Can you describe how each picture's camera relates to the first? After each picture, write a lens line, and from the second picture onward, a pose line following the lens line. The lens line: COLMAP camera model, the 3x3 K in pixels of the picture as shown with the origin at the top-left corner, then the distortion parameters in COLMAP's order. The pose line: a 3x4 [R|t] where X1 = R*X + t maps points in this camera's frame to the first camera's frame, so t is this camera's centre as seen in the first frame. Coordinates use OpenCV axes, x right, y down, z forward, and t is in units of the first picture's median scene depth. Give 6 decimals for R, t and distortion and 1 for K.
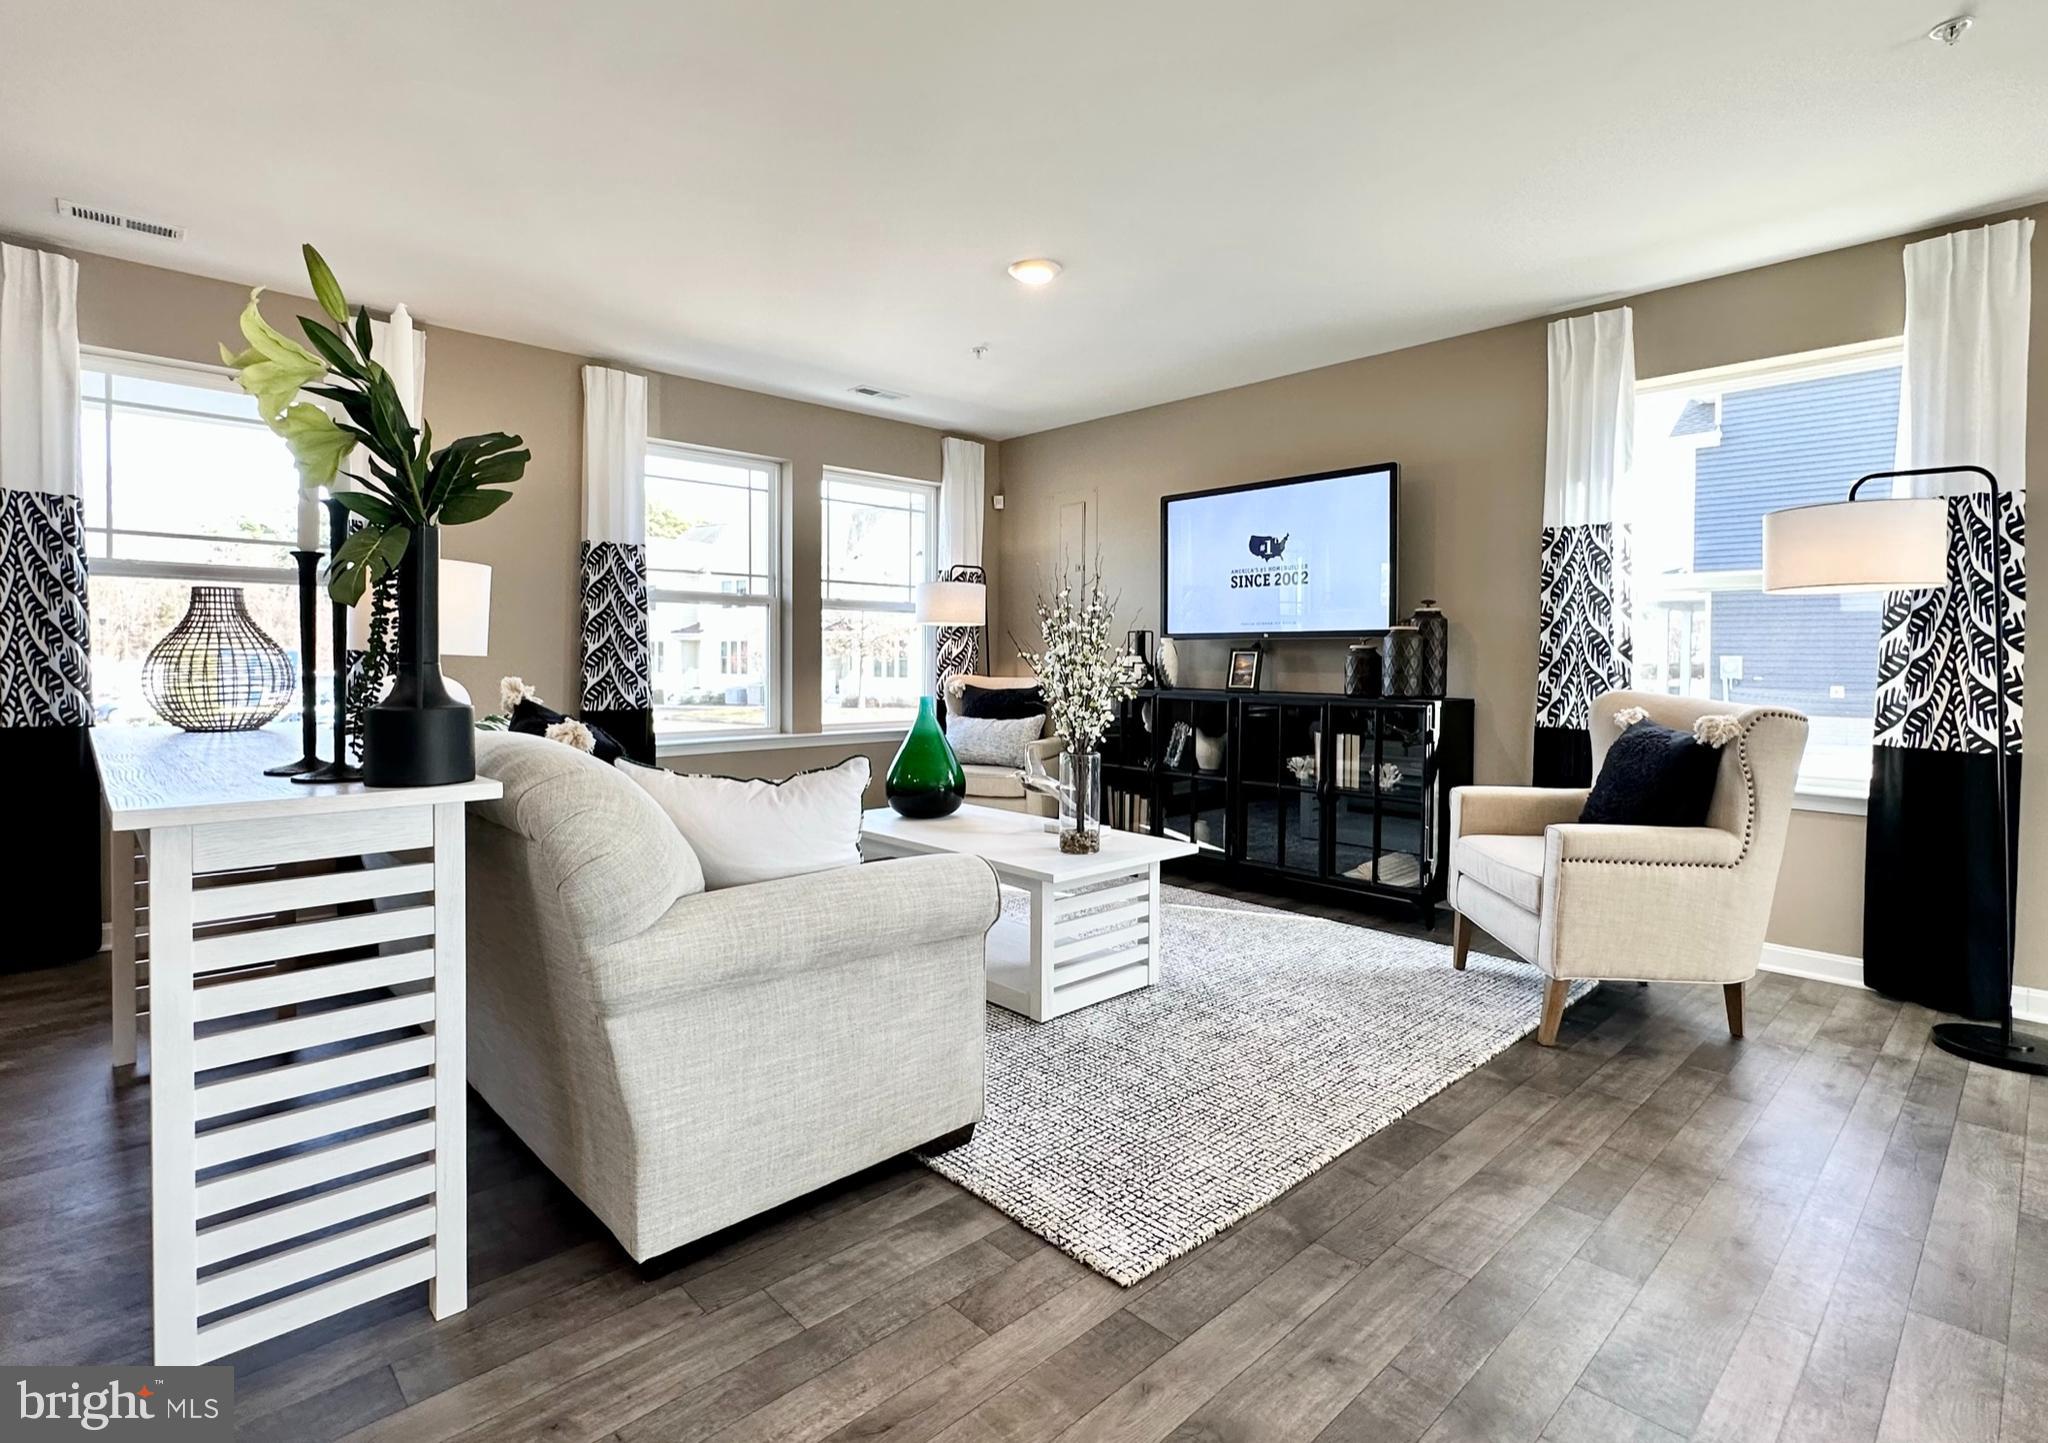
lens RADIAL K [[1004.1, 0, 1018.4], [0, 1004.1, 667.0], [0, 0, 1]] dist [-0.000986, -0.000373]
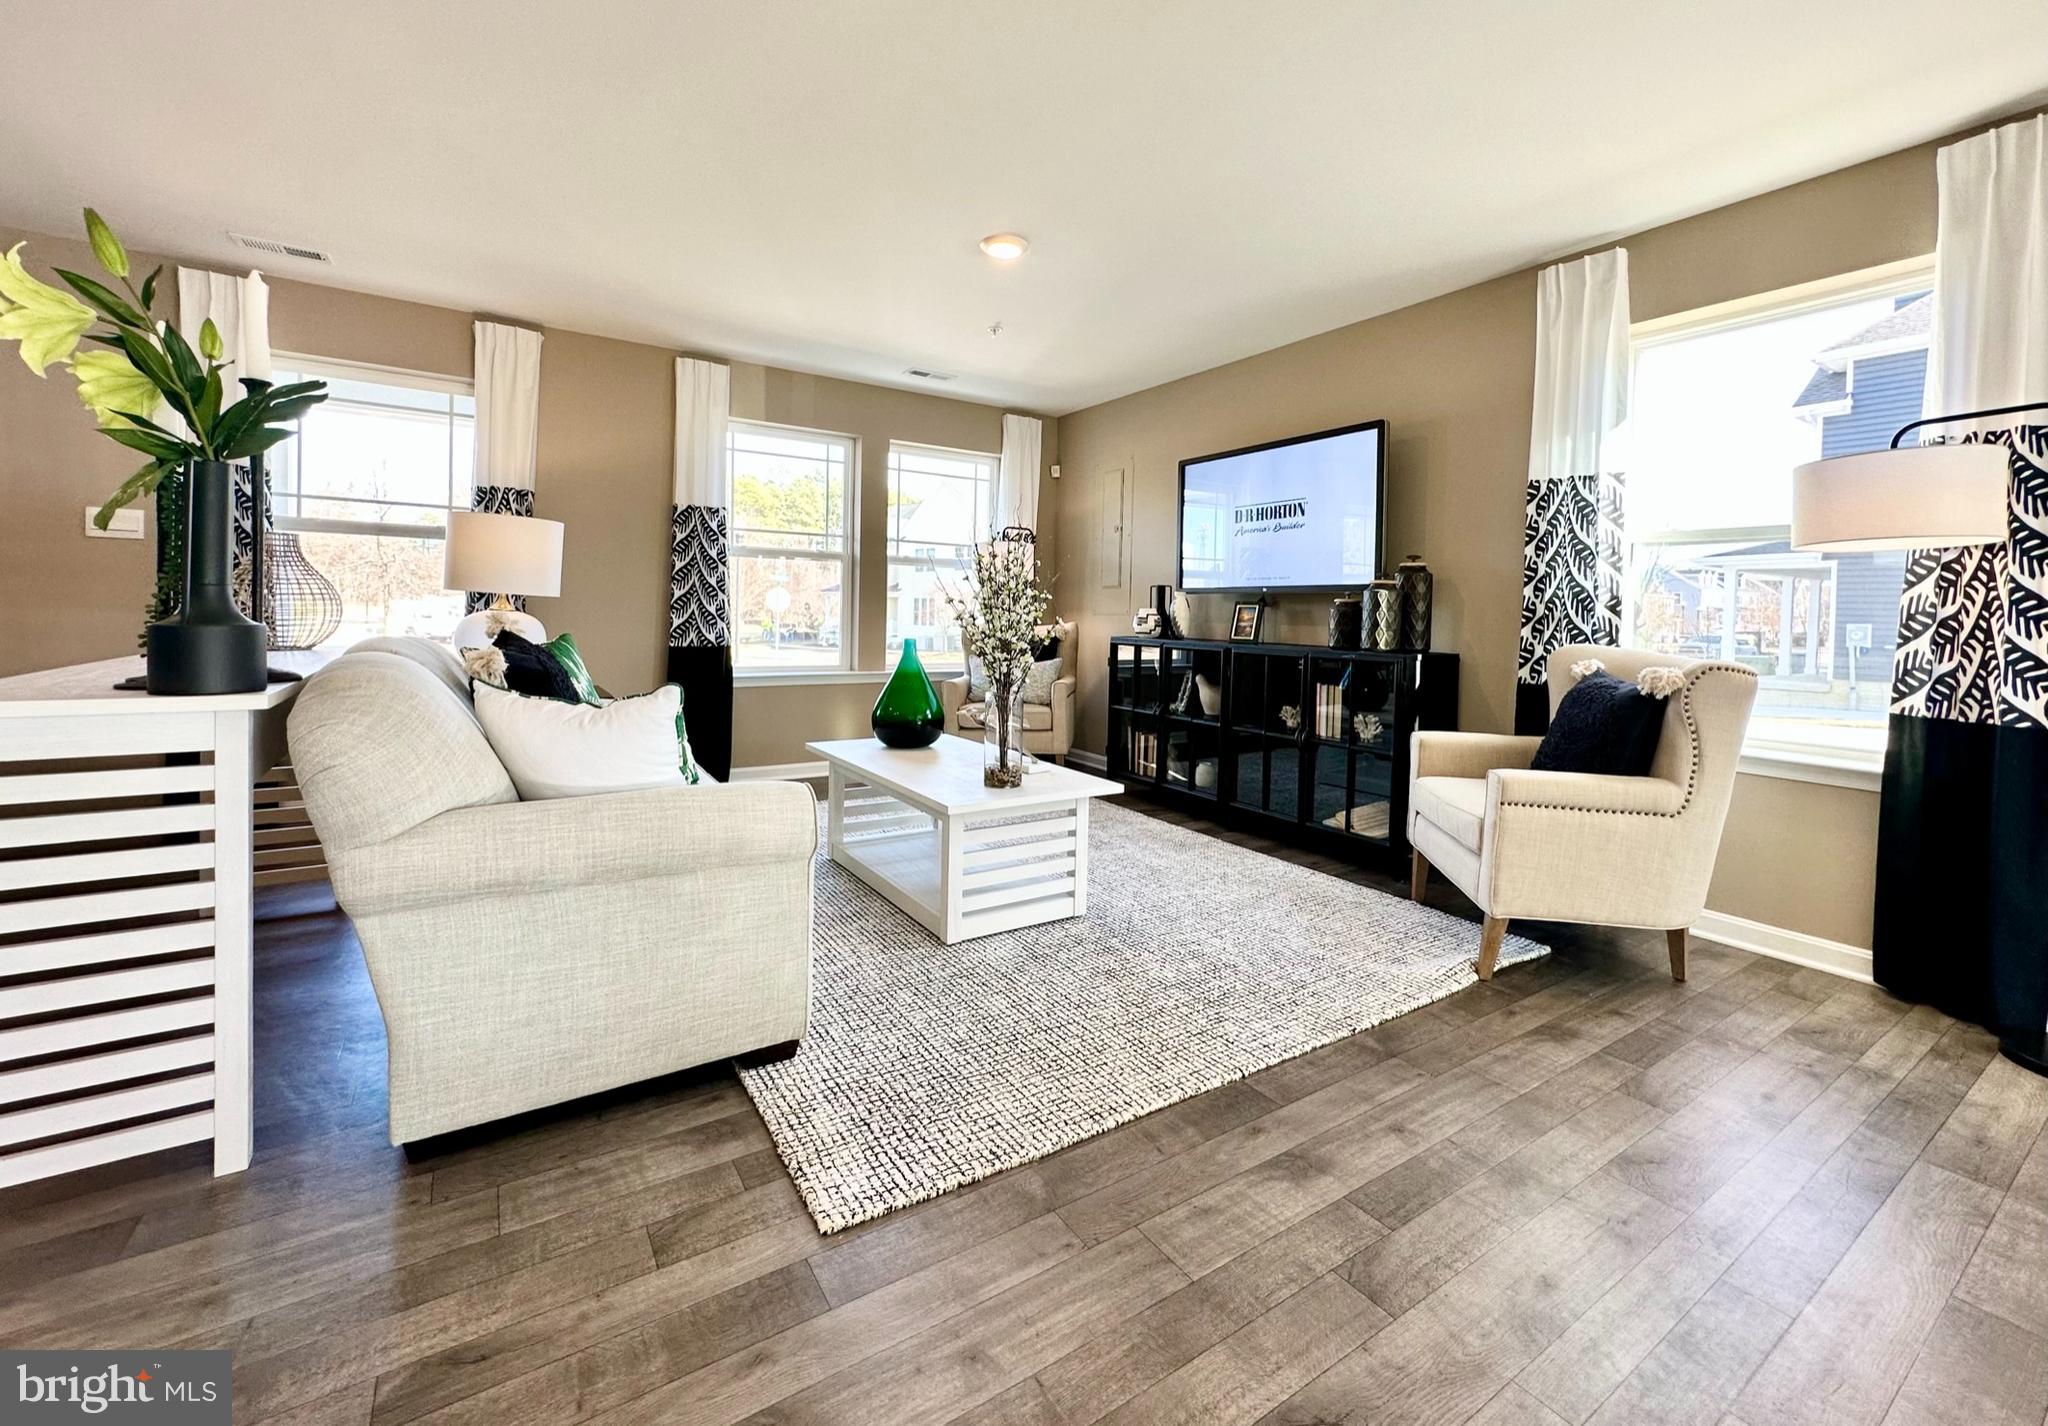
lens RADIAL K [[845.5, 0, 1018.8], [0, 845.5, 625.5], [0, 0, 1]] dist [-0.000674, 0.000048]
pose [[0.983276, 0.018437, -0.181188, 0.225320], [-0.017963, 0.999830, 0.004257, 0.010135], [0.181235, -0.000931, 0.983439, 0.119309]]
